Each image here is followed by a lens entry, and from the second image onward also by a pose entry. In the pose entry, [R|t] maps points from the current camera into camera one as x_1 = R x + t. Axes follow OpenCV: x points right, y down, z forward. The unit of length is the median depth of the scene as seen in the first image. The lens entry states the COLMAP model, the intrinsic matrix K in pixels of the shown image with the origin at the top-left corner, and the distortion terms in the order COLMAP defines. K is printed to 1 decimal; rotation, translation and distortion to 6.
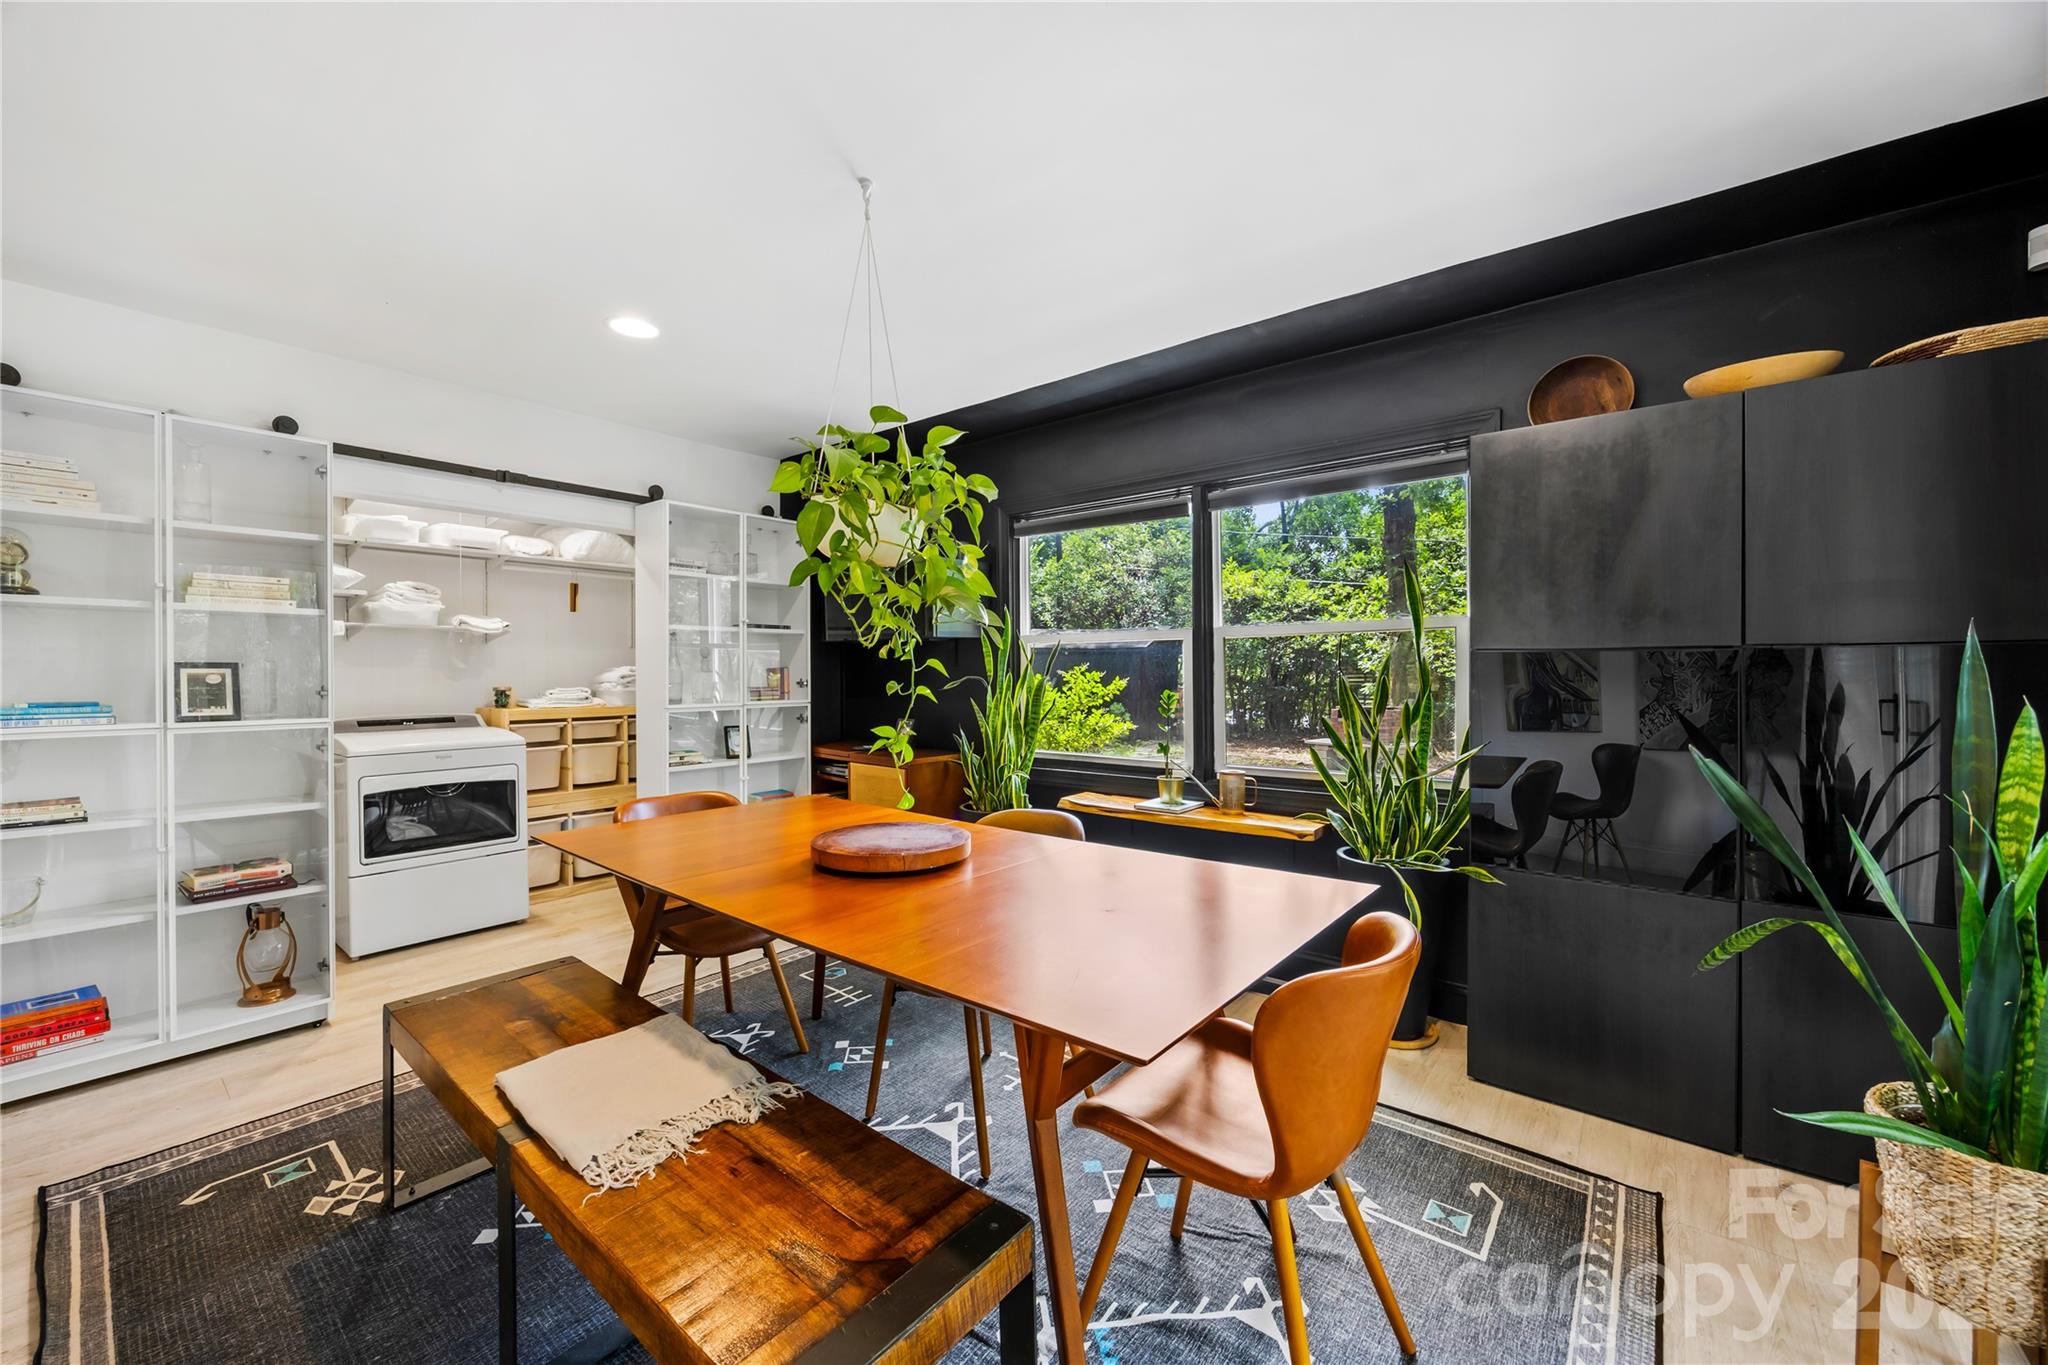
lens RADIAL K [[782.4, 0, 1020.2], [0, 782.4, 670.0], [0, 0, 1]] dist [-0.001263, 0.000108]
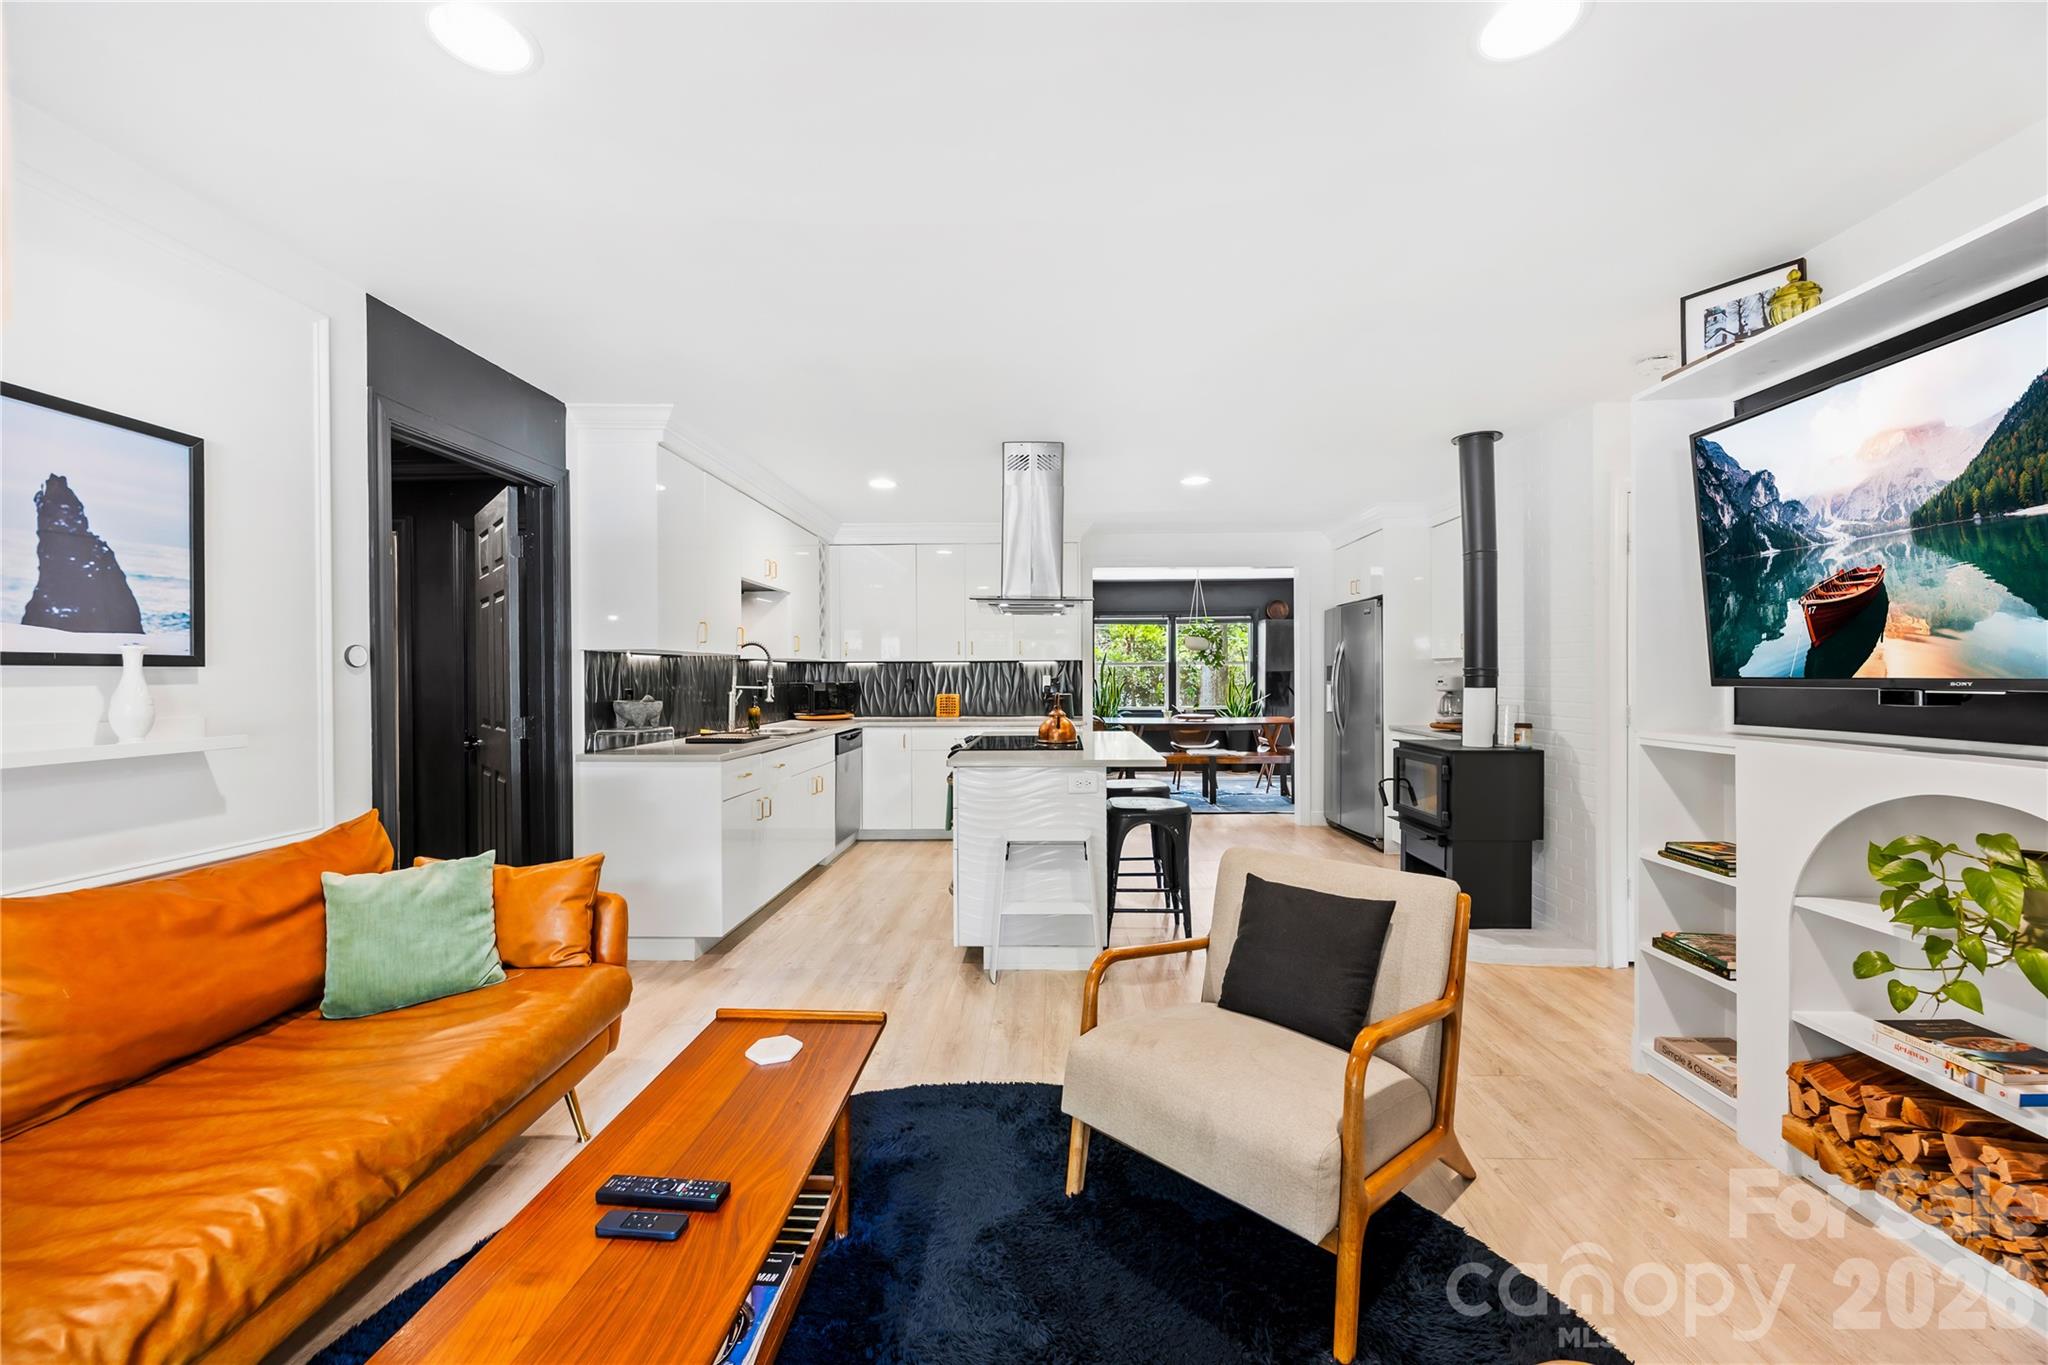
lens RADIAL K [[789.3, 0, 1035.8], [0, 789.3, 677.6], [0, 0, 1]] dist [0.000441, 0.000161]
pose [[0.797612, -0.000918, 0.603171, -2.674266], [0.000445, 0.999999, 0.000934, 0.003239], [-0.603171, -0.000476, 0.797611, -1.443814]]
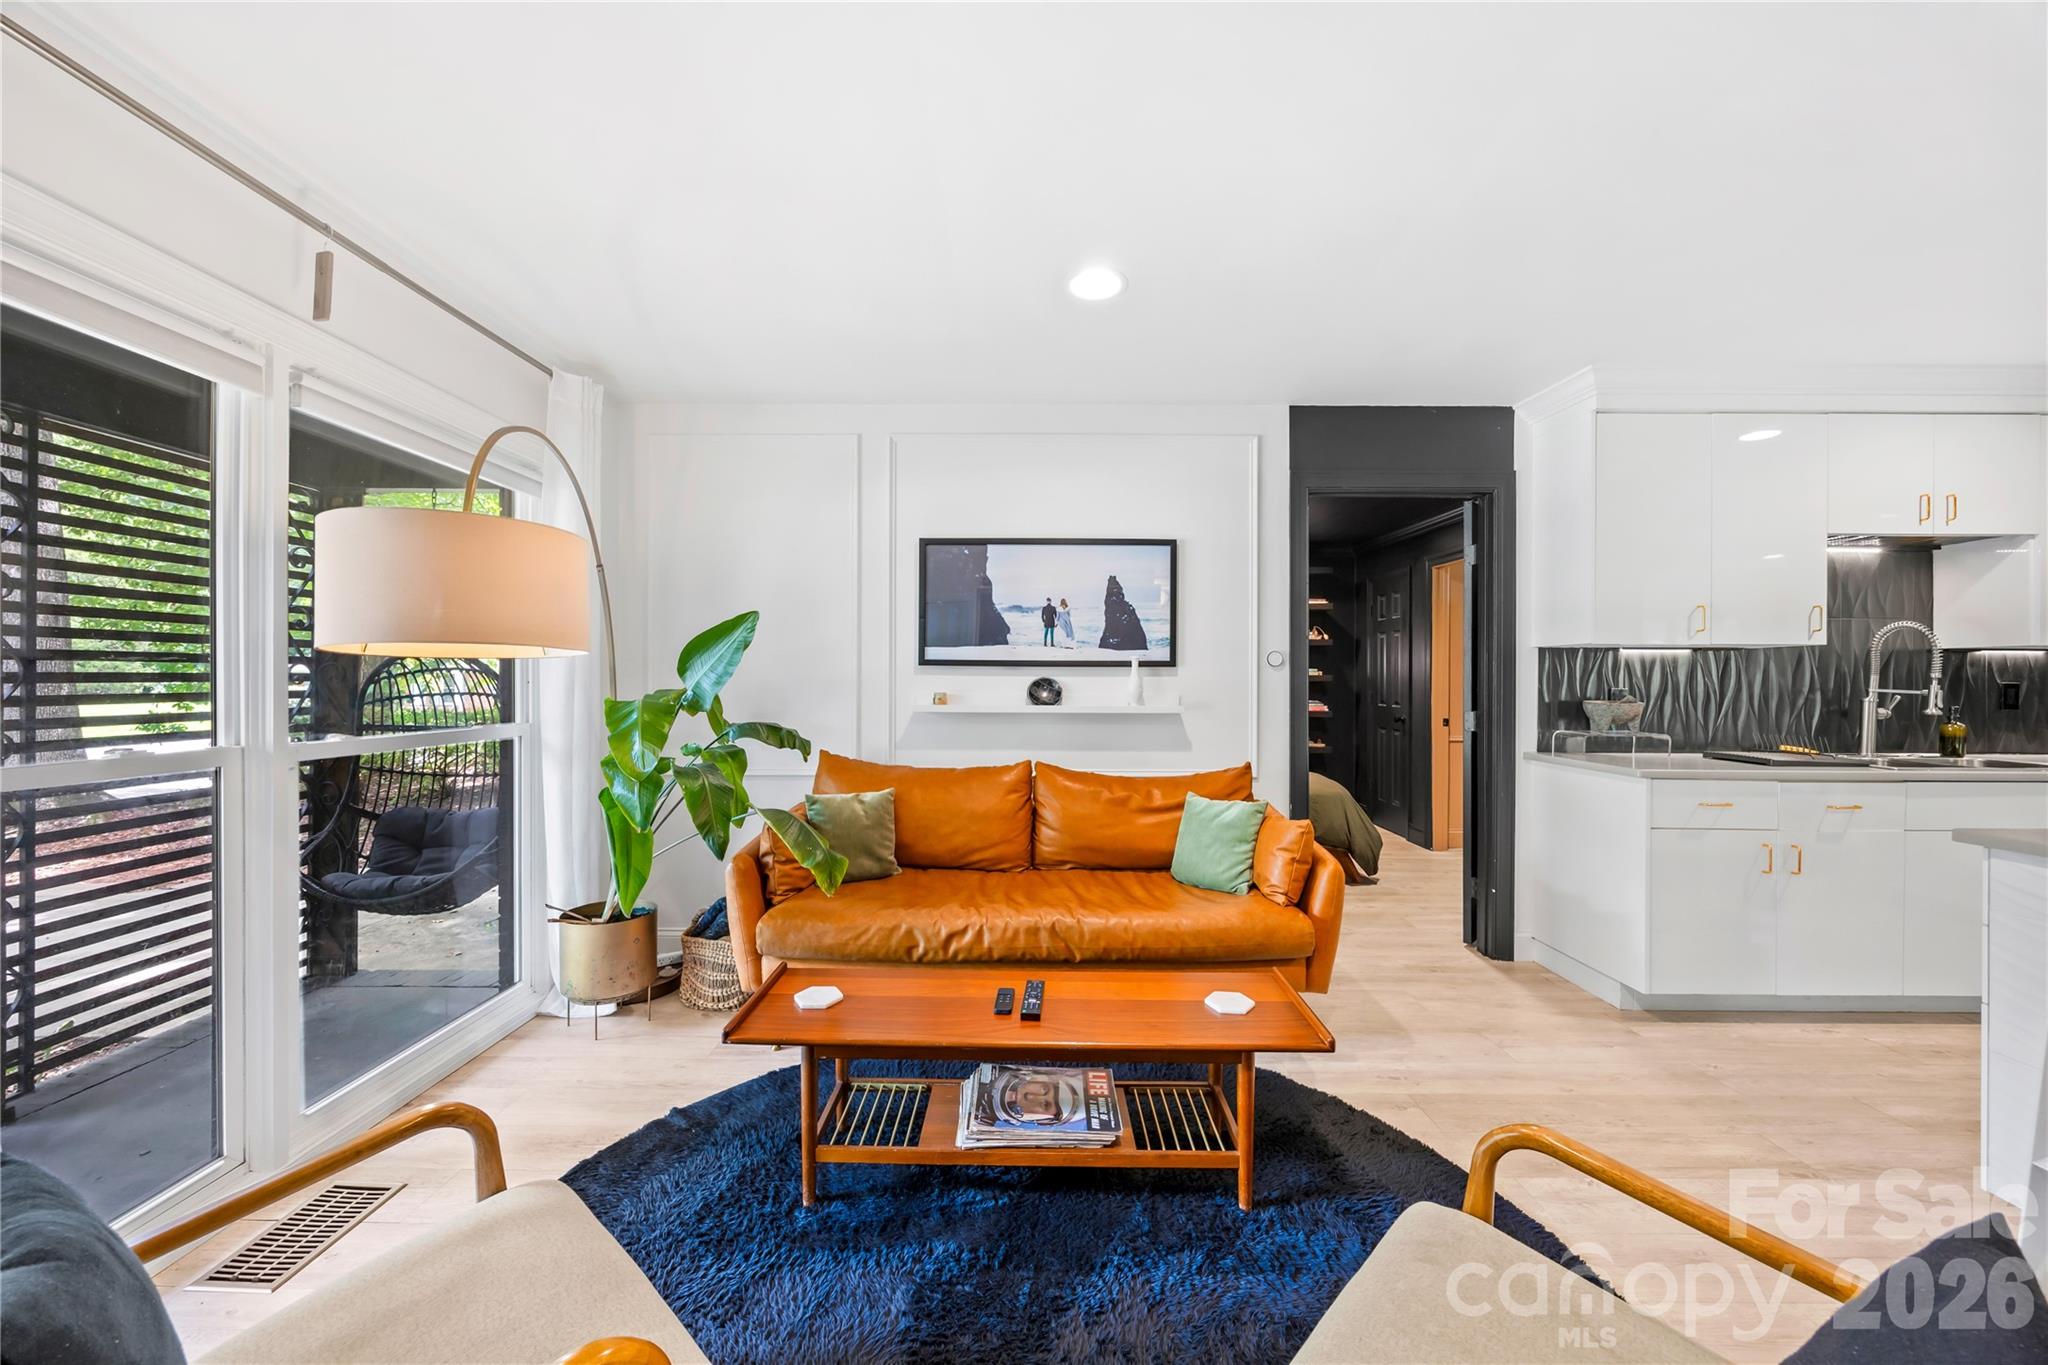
lens RADIAL K [[775.0, 0, 1021.3], [0, 775.0, 681.5], [0, 0, 1]] dist [-0.002029, 0.000237]
pose [[0.622137, 0.008634, -0.782861, -1.982673], [-0.004459, 0.999962, 0.007484, 0.009234], [0.782896, -0.001165, 0.622152, -1.390909]]
